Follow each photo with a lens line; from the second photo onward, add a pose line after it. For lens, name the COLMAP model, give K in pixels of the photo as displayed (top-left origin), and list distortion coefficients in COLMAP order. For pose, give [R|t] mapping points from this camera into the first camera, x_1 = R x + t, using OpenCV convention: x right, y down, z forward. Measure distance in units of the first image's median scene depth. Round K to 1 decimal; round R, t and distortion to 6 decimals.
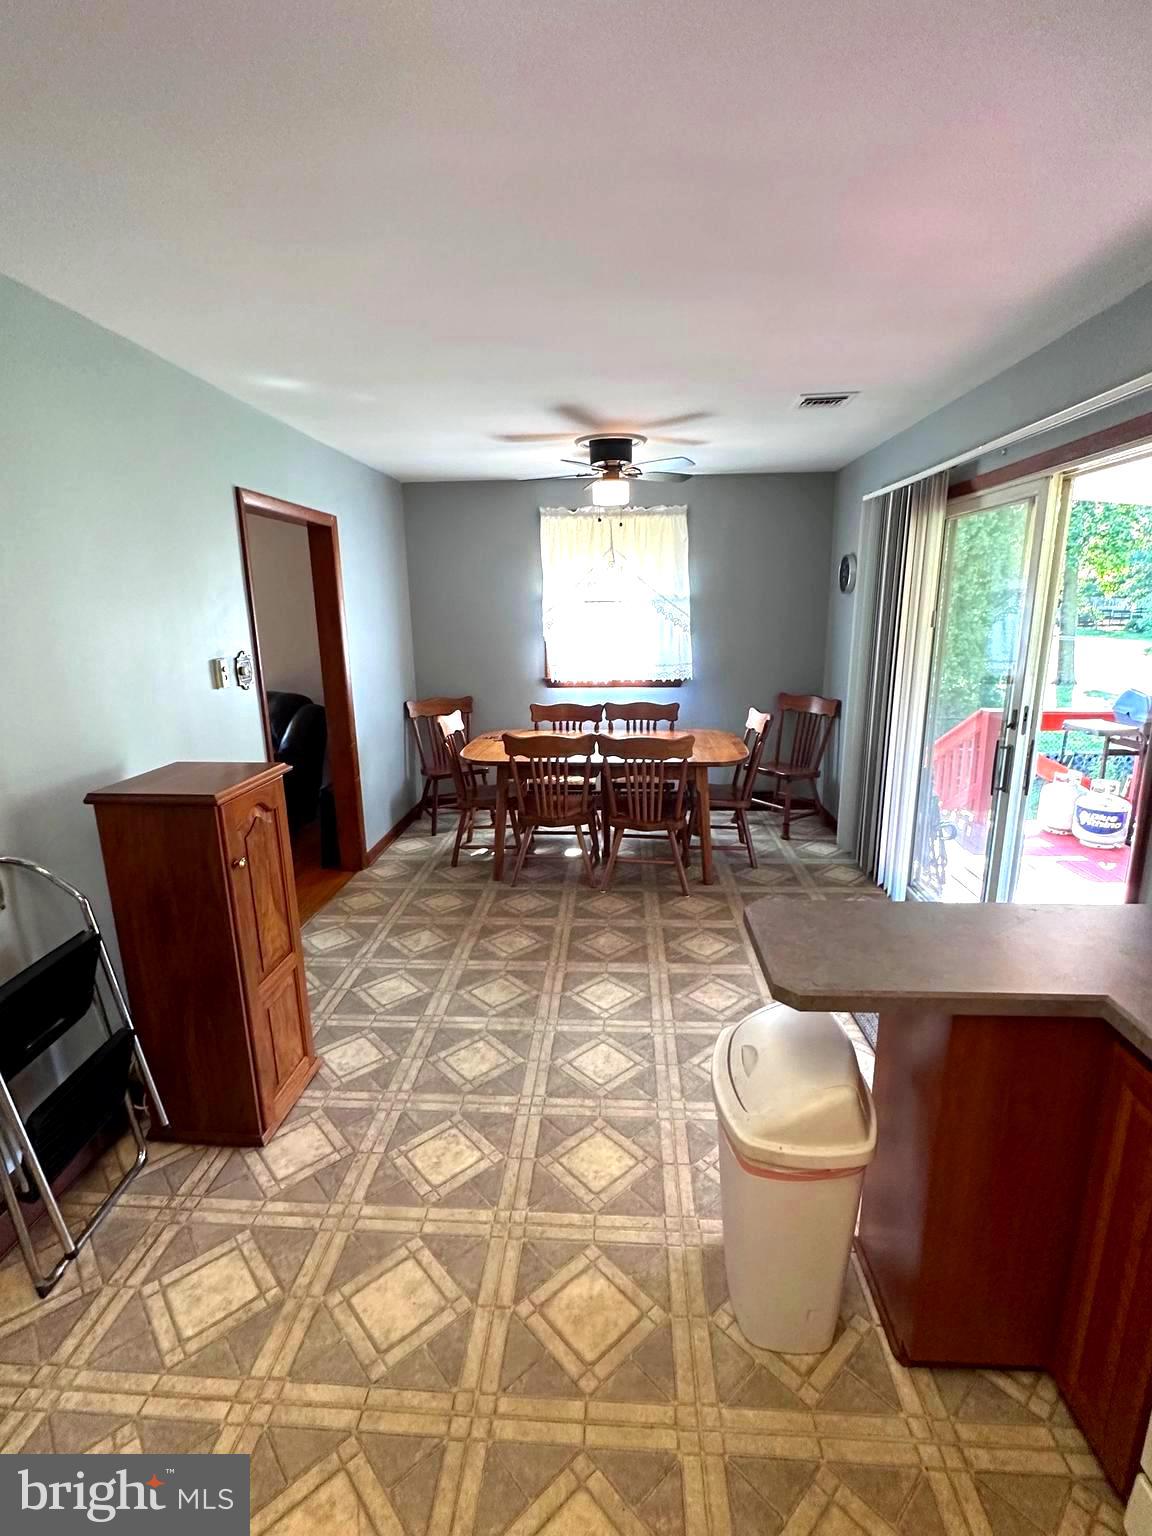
lens RADIAL K [[703.1, 0, 583.0], [0, 703.1, 771.3], [0, 0, 1]] dist [-0.003909, 0.001146]
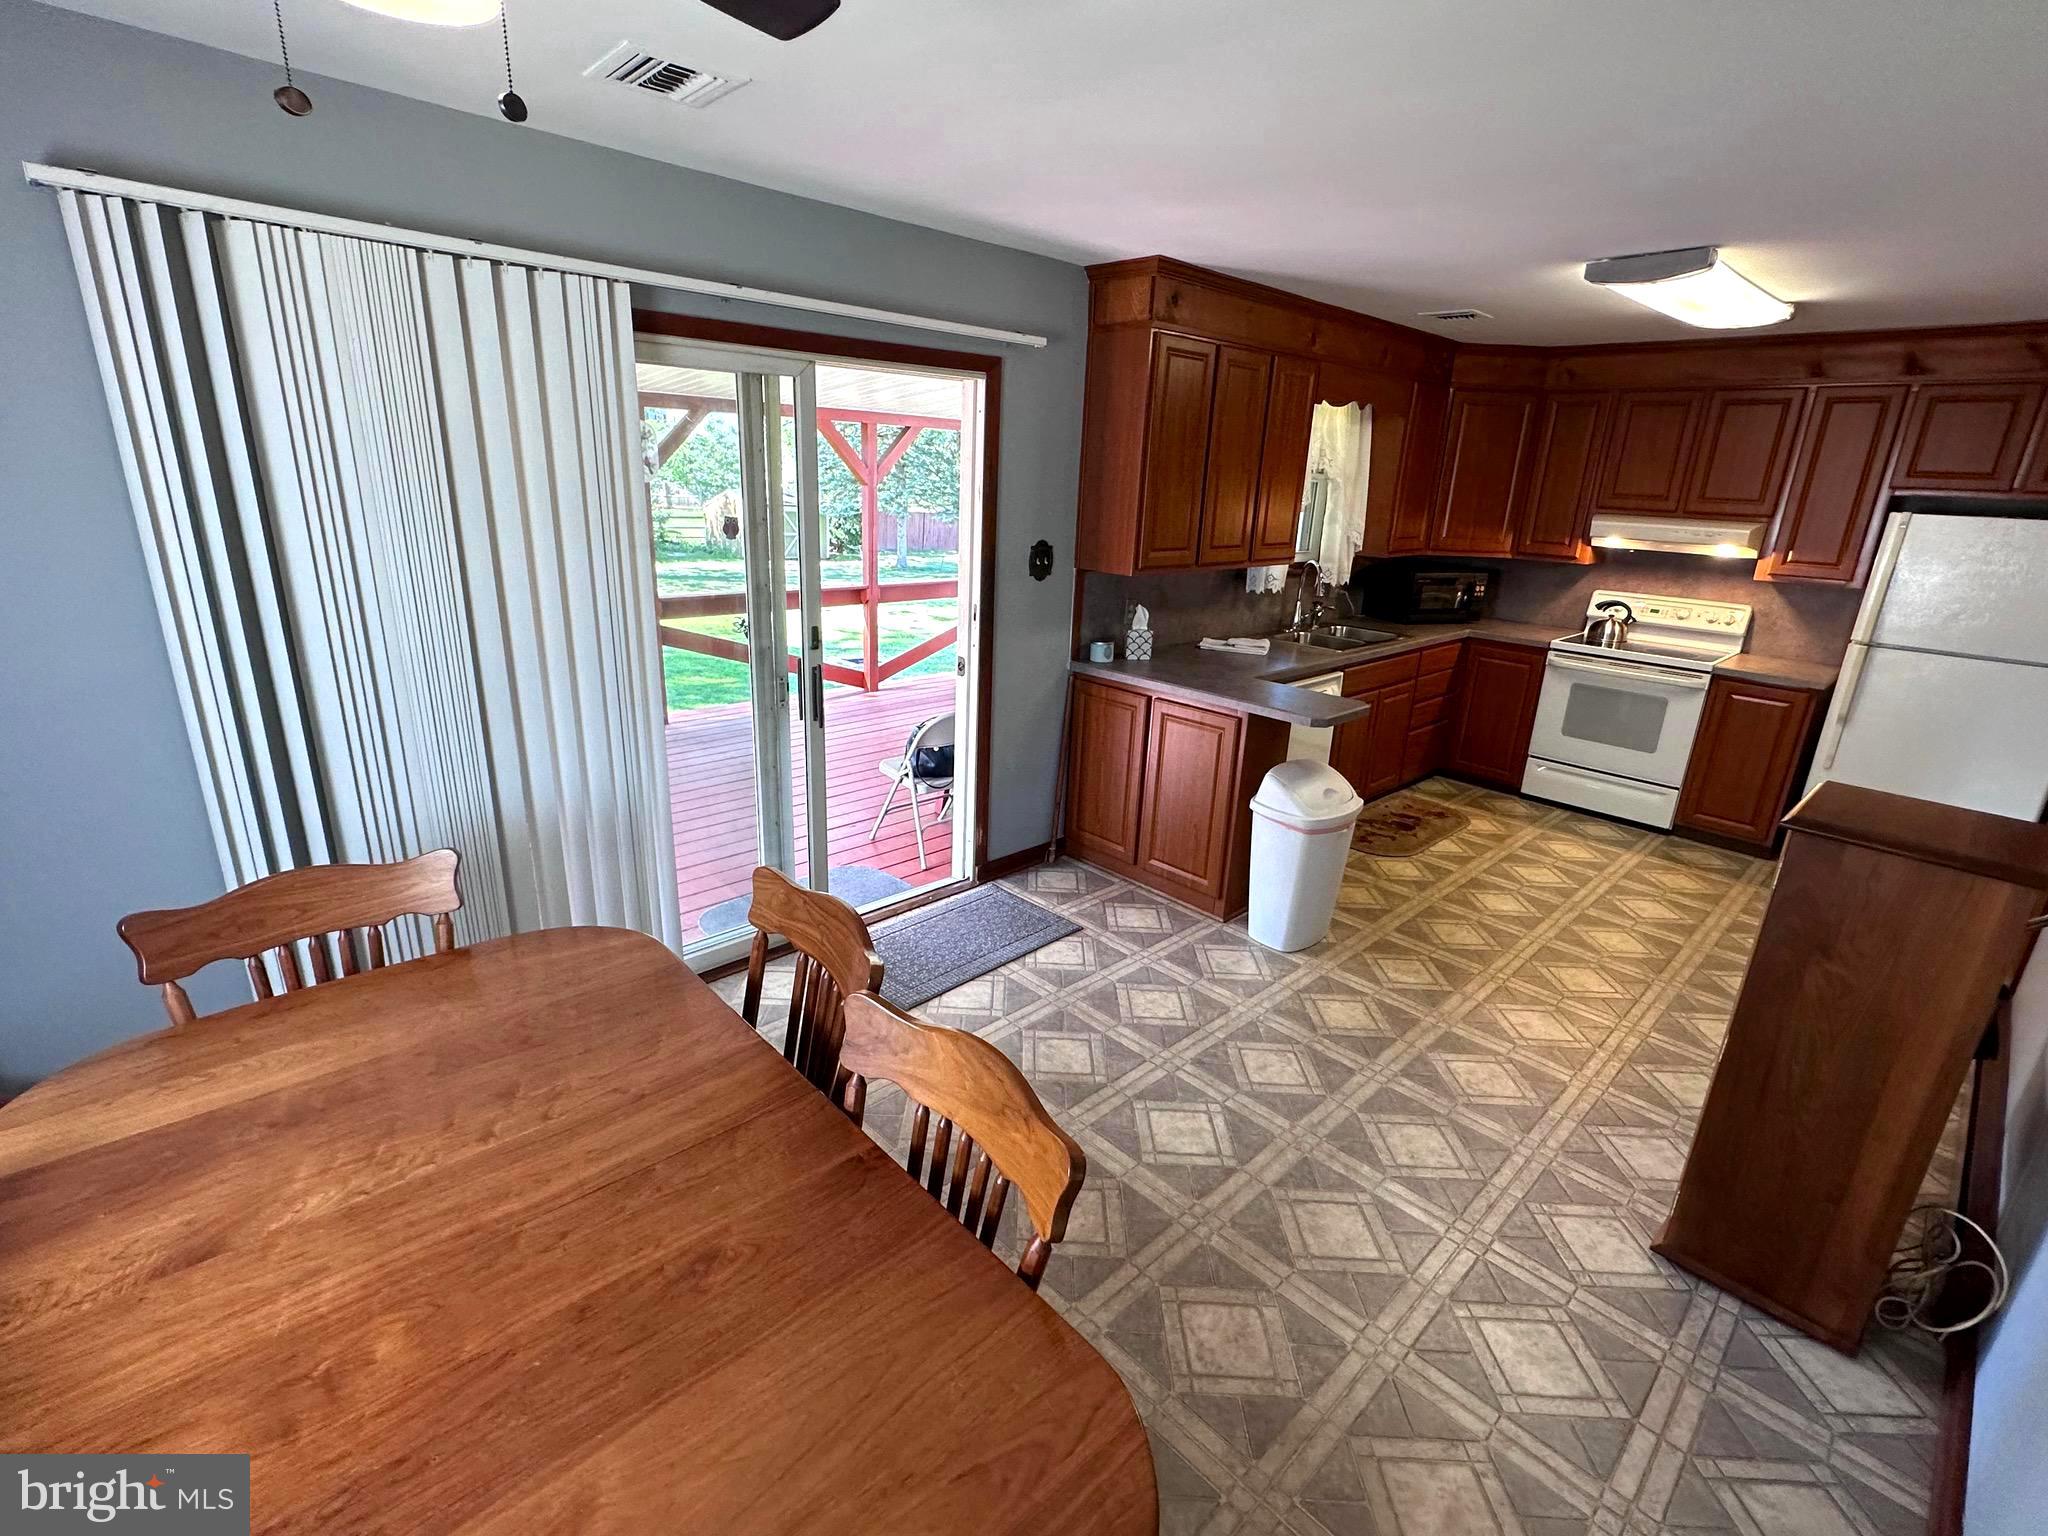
lens RADIAL K [[937.4, 0, 1026.8], [0, 937.4, 769.3], [0, 0, 1]] dist [-0.003909, 0.001146]
pose [[-0.728808, -0.223445, 0.647234, -0.392275], [0.134335, 0.880225, 0.455146, -0.441819], [-0.671411, 0.418660, -0.611499, 1.664644]]
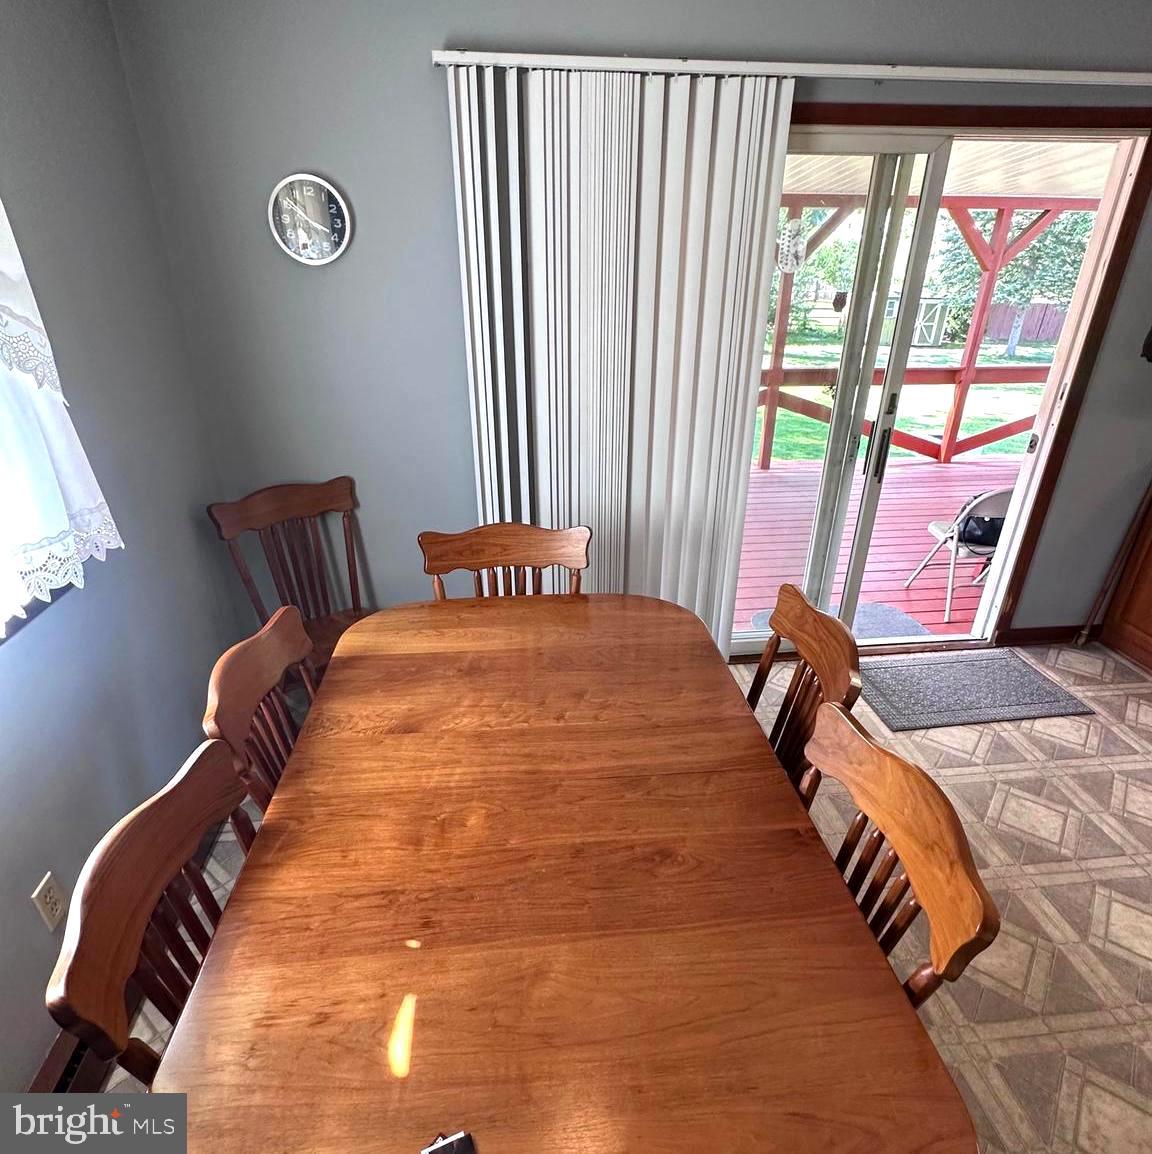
lens RADIAL K [[697.7, 0, 583.0], [0, 697.7, 628.7], [0, 0, 1]] dist [0.001209, -0.000402]
pose [[-0.164394, -0.448667, 0.878449, -0.369018], [0.236648, 0.846617, 0.476695, -0.408529], [-0.957587, 0.286249, -0.033003, 1.621279]]
